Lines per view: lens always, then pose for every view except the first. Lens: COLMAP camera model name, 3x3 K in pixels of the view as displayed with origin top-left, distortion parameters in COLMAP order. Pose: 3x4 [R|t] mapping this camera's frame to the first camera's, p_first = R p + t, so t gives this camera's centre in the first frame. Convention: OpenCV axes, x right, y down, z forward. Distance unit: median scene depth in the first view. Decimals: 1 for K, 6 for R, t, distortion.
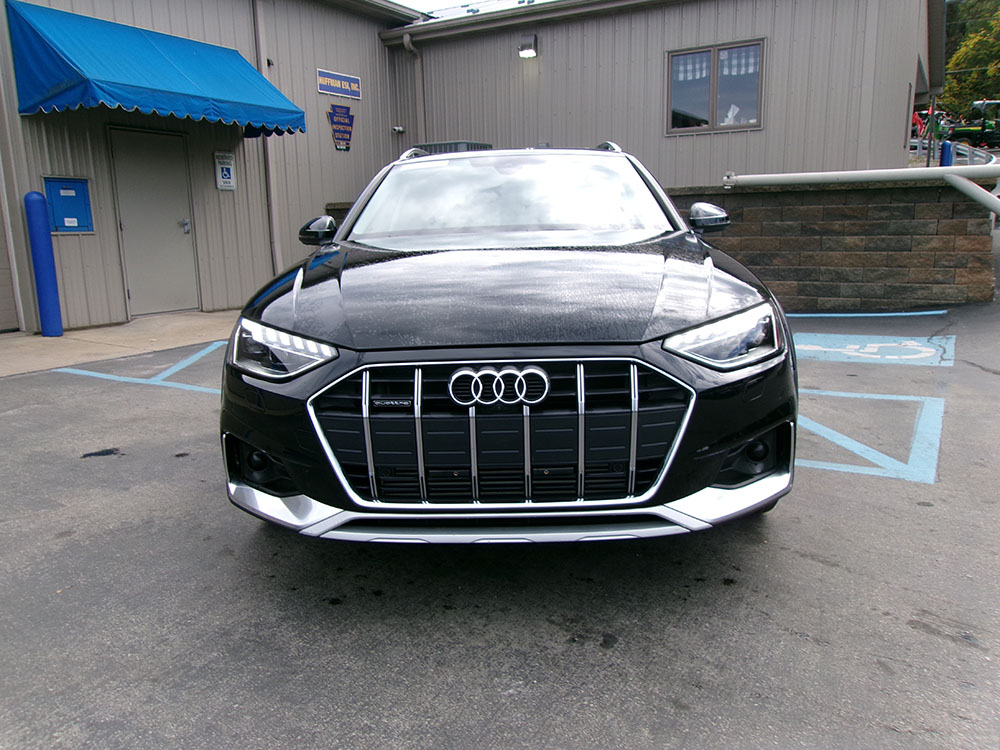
lens RADIAL K [[776.0, 0, 500.0], [0, 776.0, 375.0], [0, 0, 1]] dist [-0.015401, 0.046671]
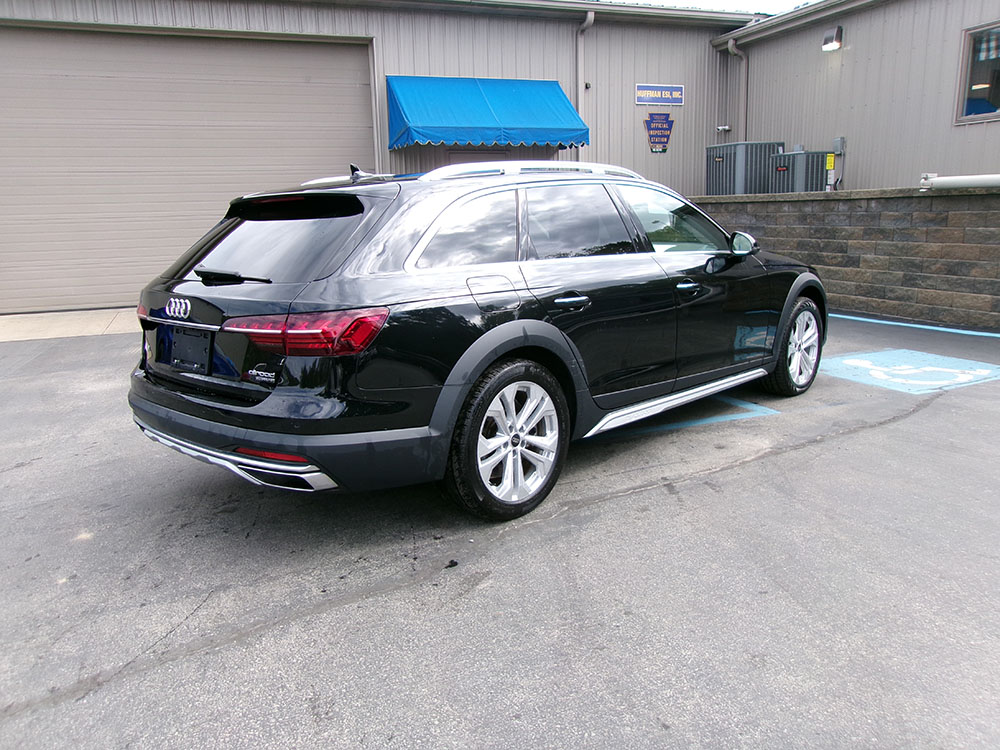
lens RADIAL K [[776.0, 0, 500.0], [0, 776.0, 375.0], [0, 0, 1]] dist [-0.015401, 0.046671]
pose [[0.786929, 0.130205, -0.603150, 0.352630], [-0.110480, 0.991419, 0.069880, -0.021463], [0.607073, 0.011645, 0.794561, -0.039716]]
